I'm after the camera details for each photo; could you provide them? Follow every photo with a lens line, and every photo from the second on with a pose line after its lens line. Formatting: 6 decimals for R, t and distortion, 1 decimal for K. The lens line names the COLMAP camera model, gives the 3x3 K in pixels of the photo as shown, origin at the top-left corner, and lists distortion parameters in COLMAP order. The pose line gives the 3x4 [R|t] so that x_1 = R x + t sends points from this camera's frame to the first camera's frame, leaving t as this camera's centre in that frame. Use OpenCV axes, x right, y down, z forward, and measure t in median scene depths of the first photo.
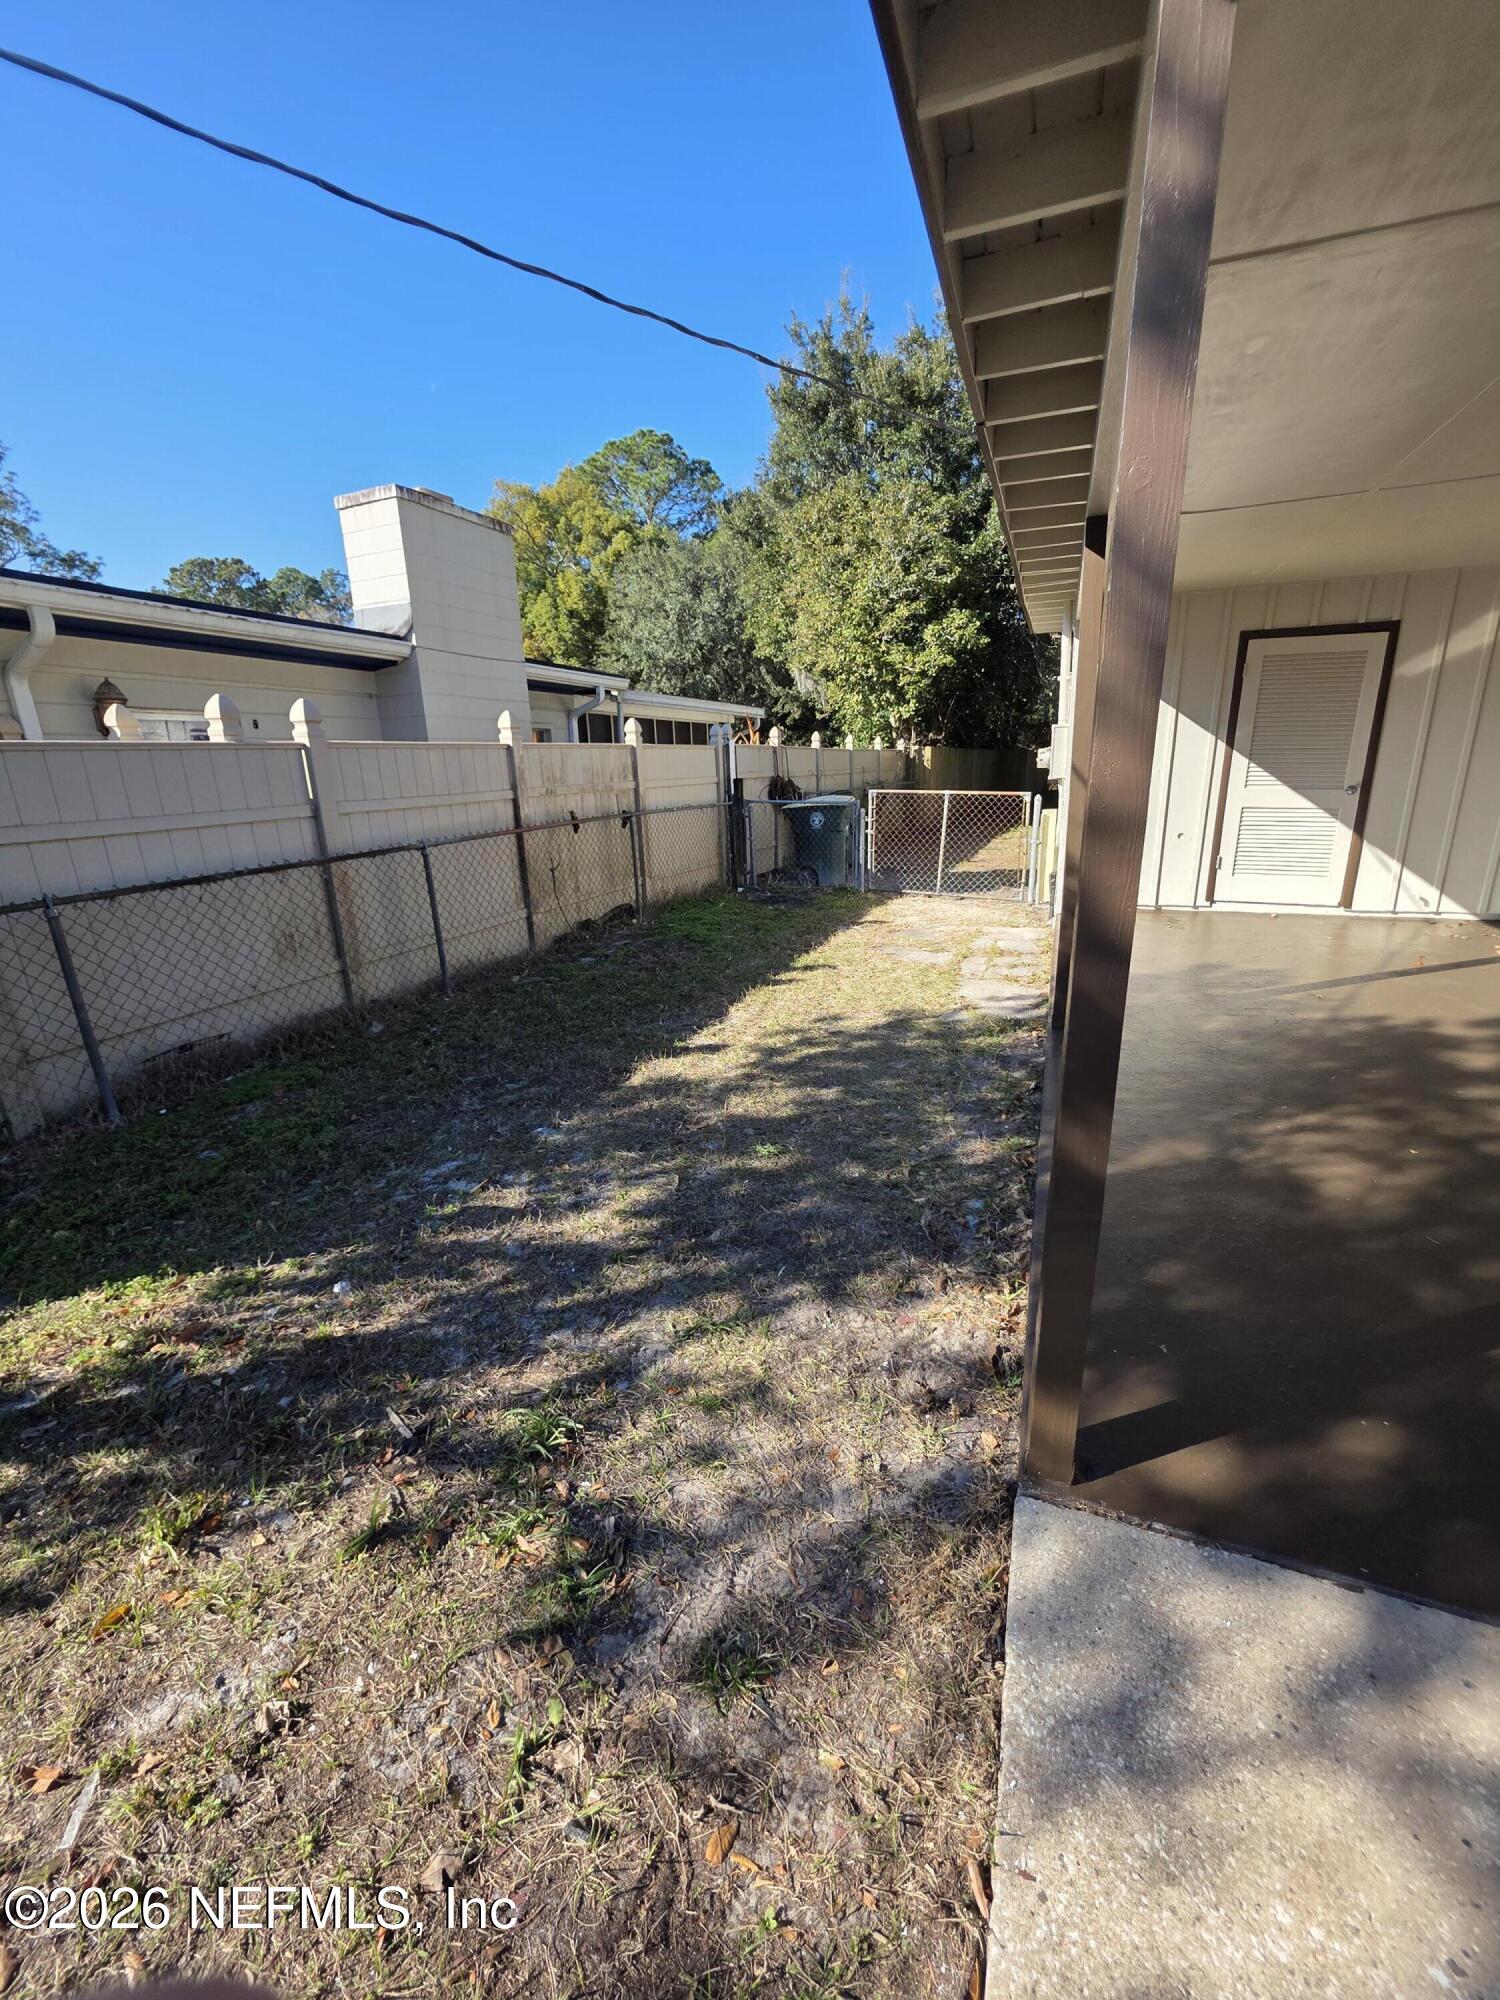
lens RADIAL K [[806.0, 0, 753.9], [0, 806.0, 1006.8], [0, 0, 1]] dist [-0.018440, -0.000013]
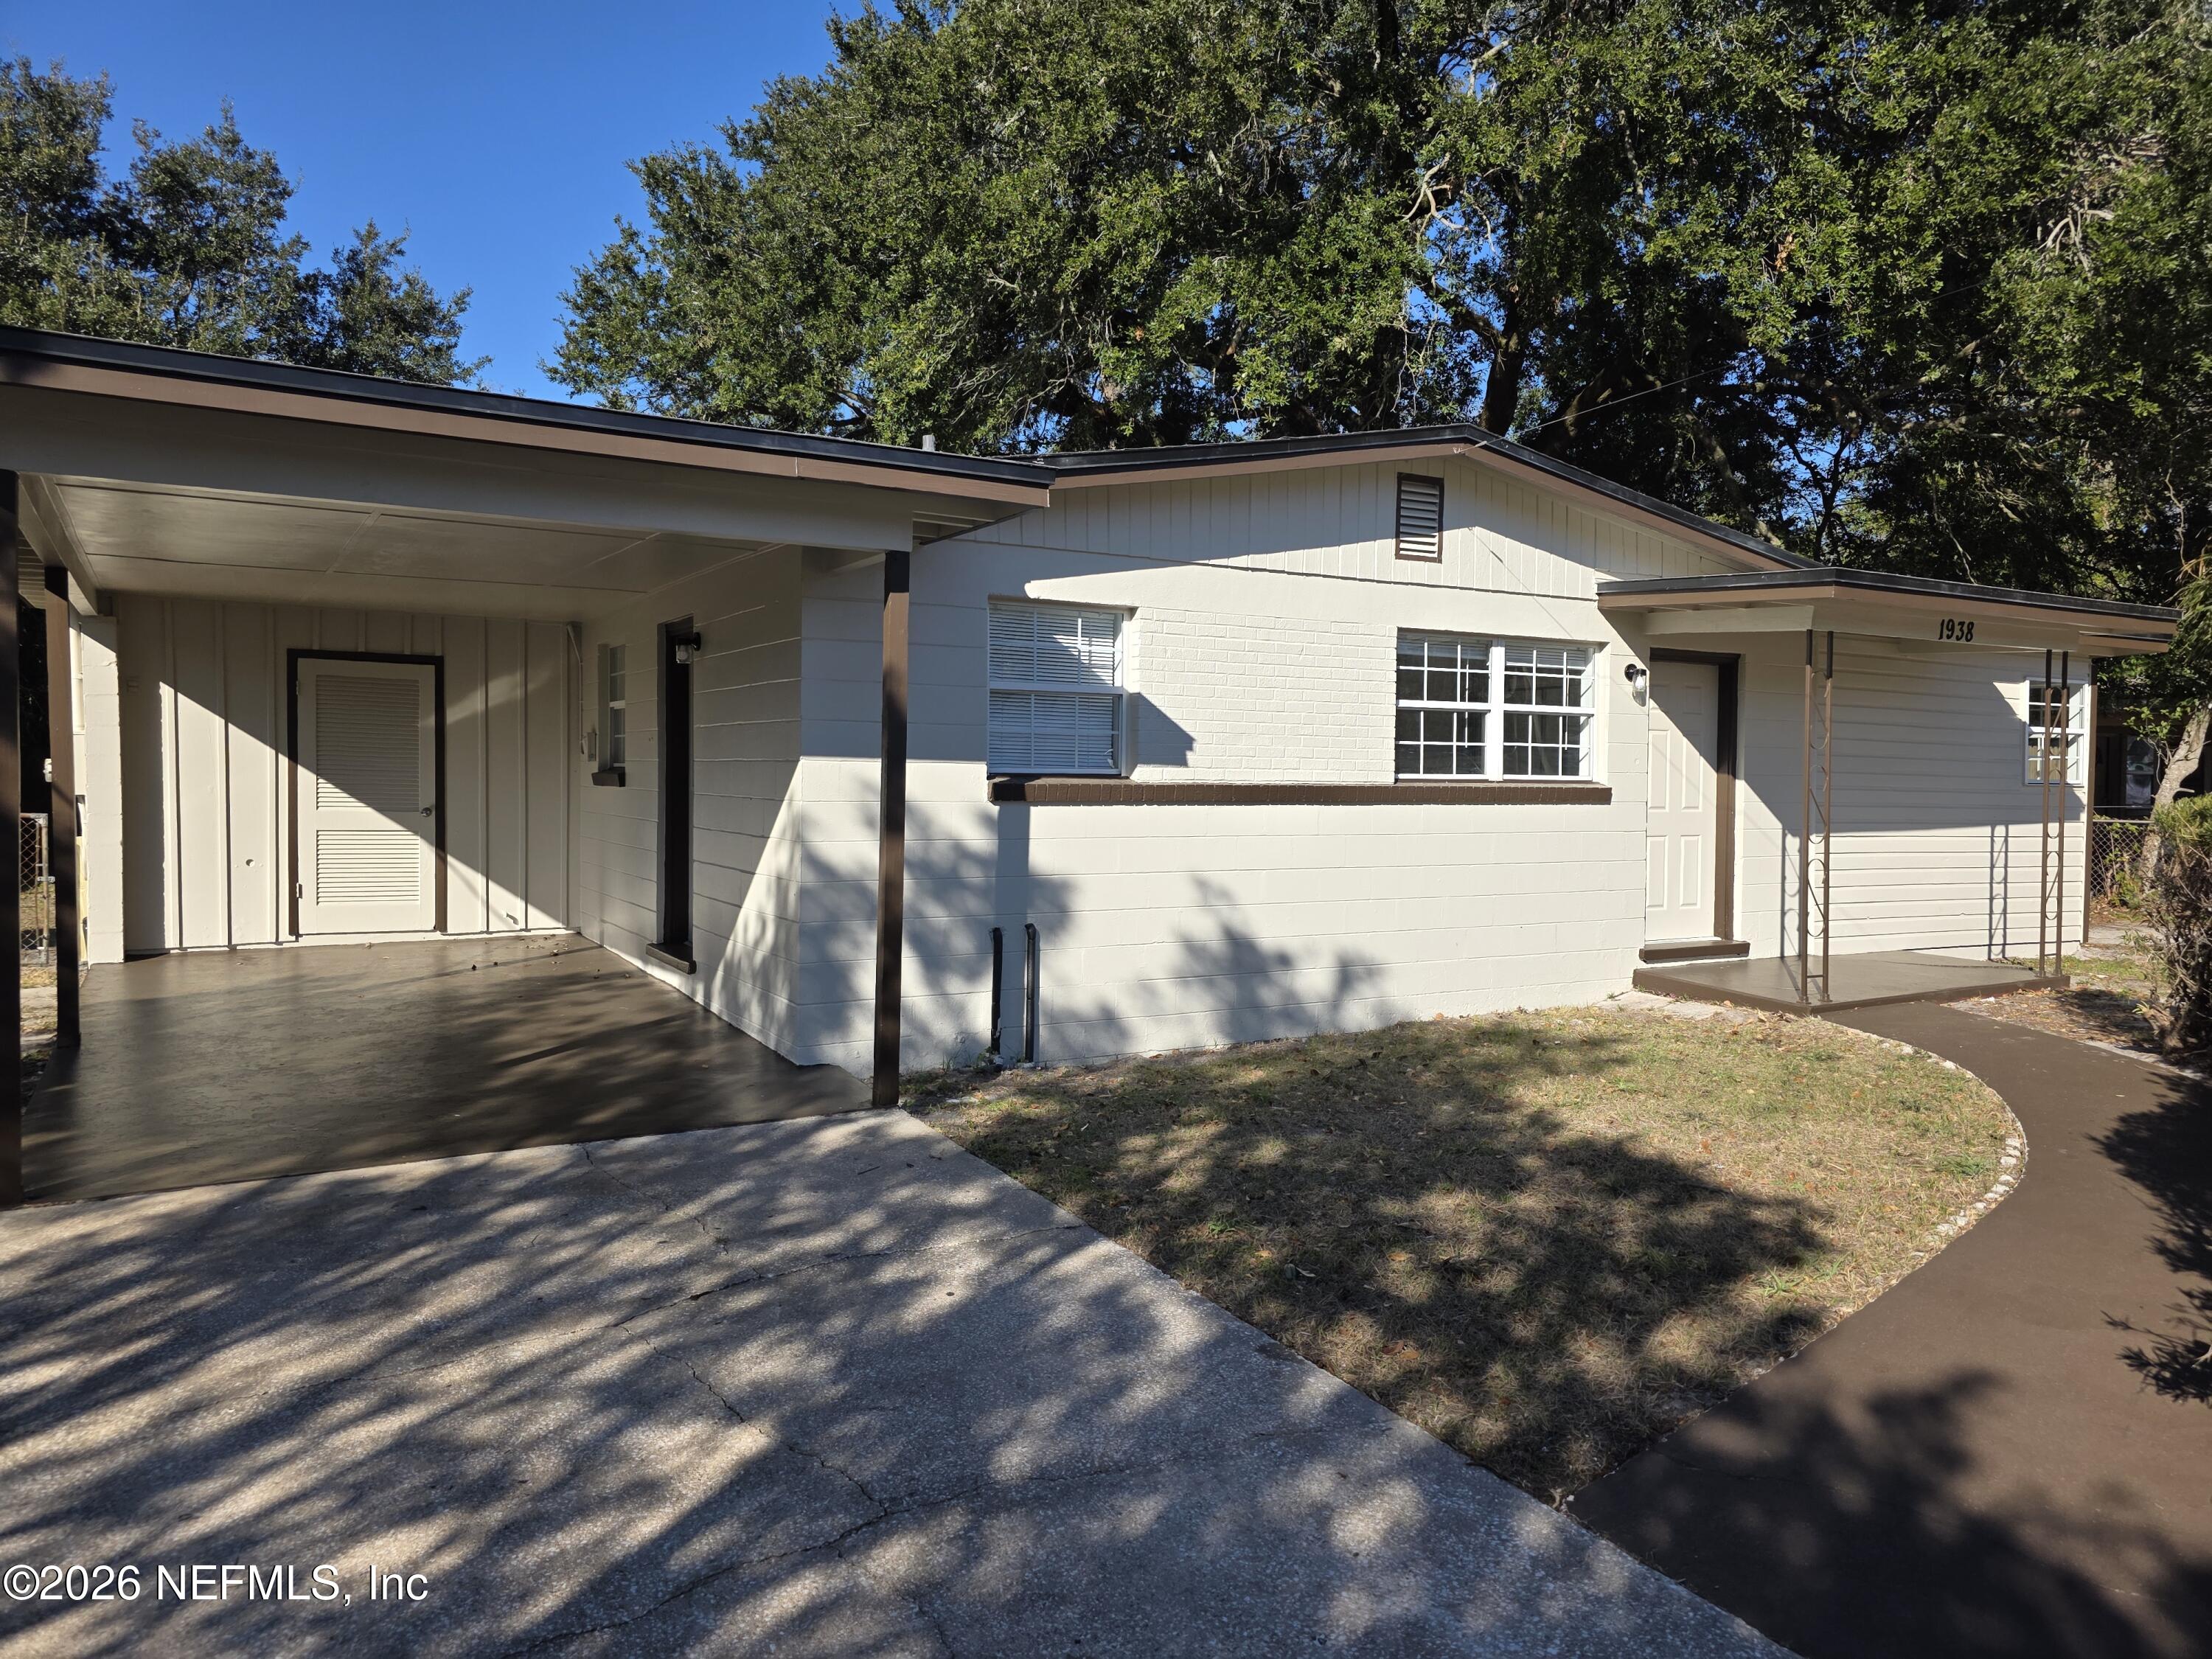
lens RADIAL K [[1472.6, 0, 1104.3], [0, 1472.6, 817.7], [0, 0, 1]] dist [0.039792, -0.005936]
pose [[0.622515, 0.012639, 0.782506, -0.152494], [0.193494, 0.966342, -0.169540, 0.191329], [-0.758311, 0.256951, 0.599117, -0.675712]]
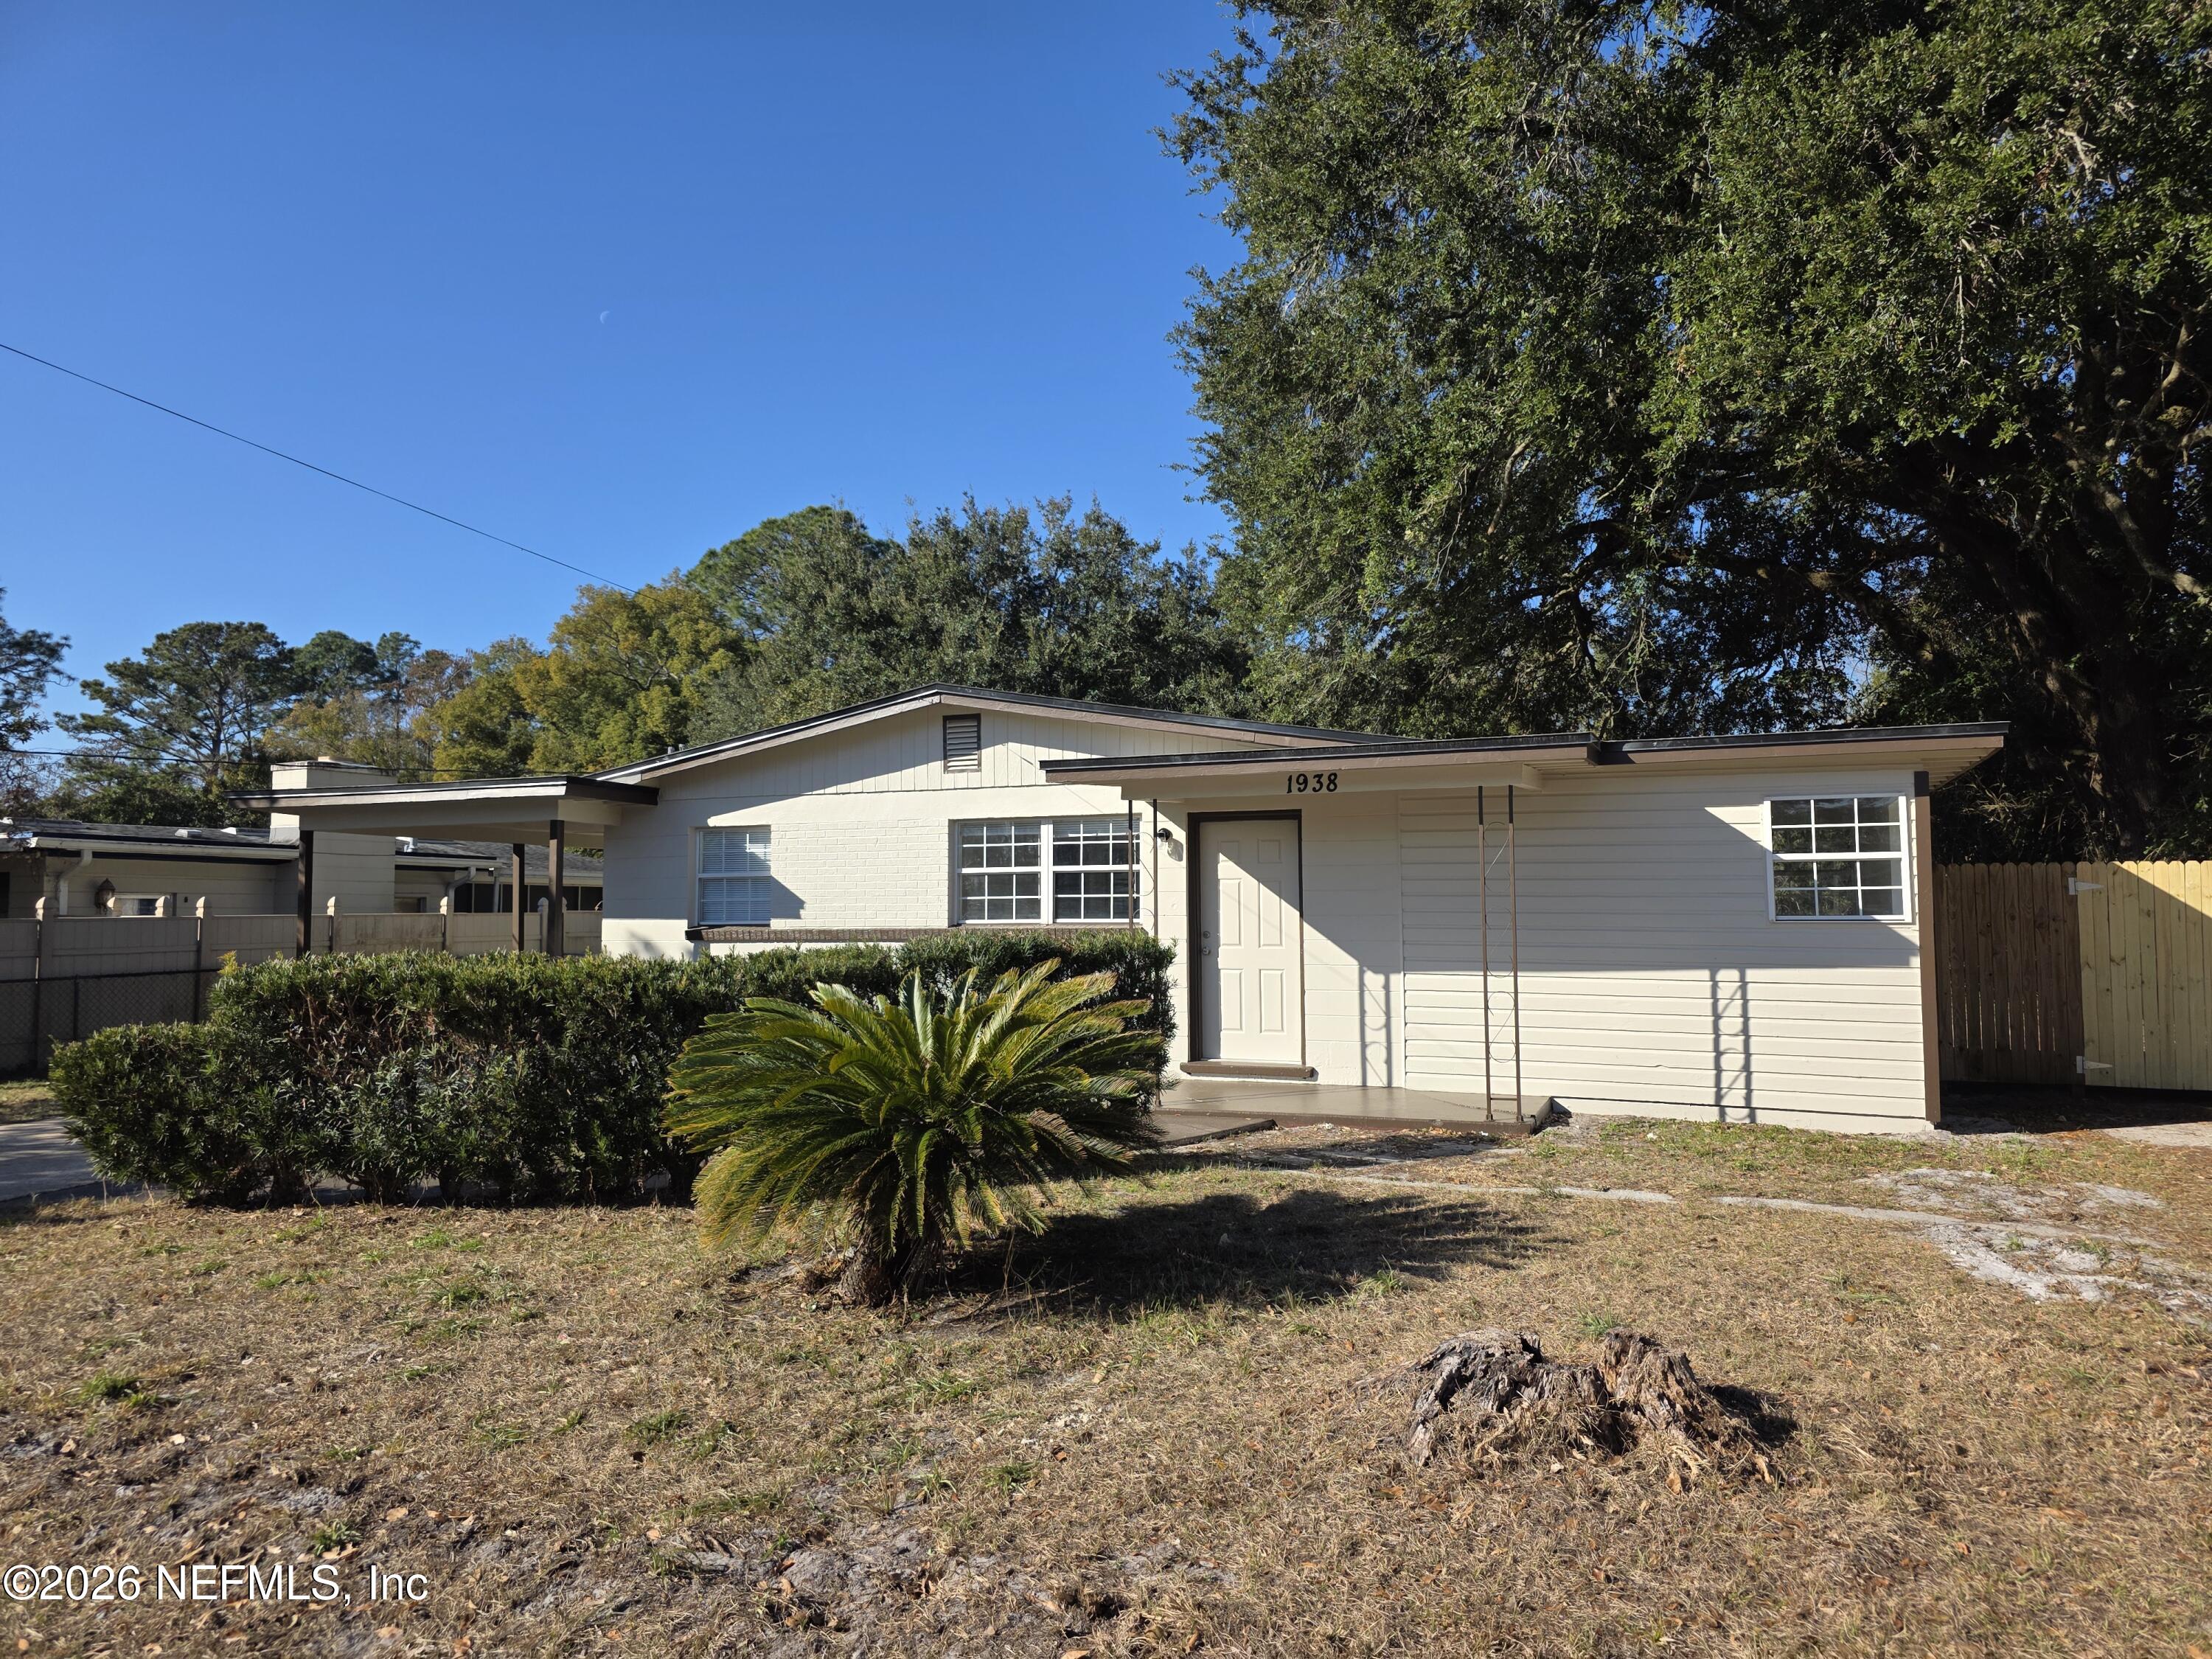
lens RADIAL K [[1472.6, 0, 1116.4], [0, 1472.6, 820.4], [0, 0, 1]] dist [0.039792, -0.005936]
pose [[0.999662, 0.025653, -0.004164, 1.295363], [-0.025488, 0.936418, -0.349959, 0.526247], [-0.005078, 0.349947, 0.936756, -1.947477]]
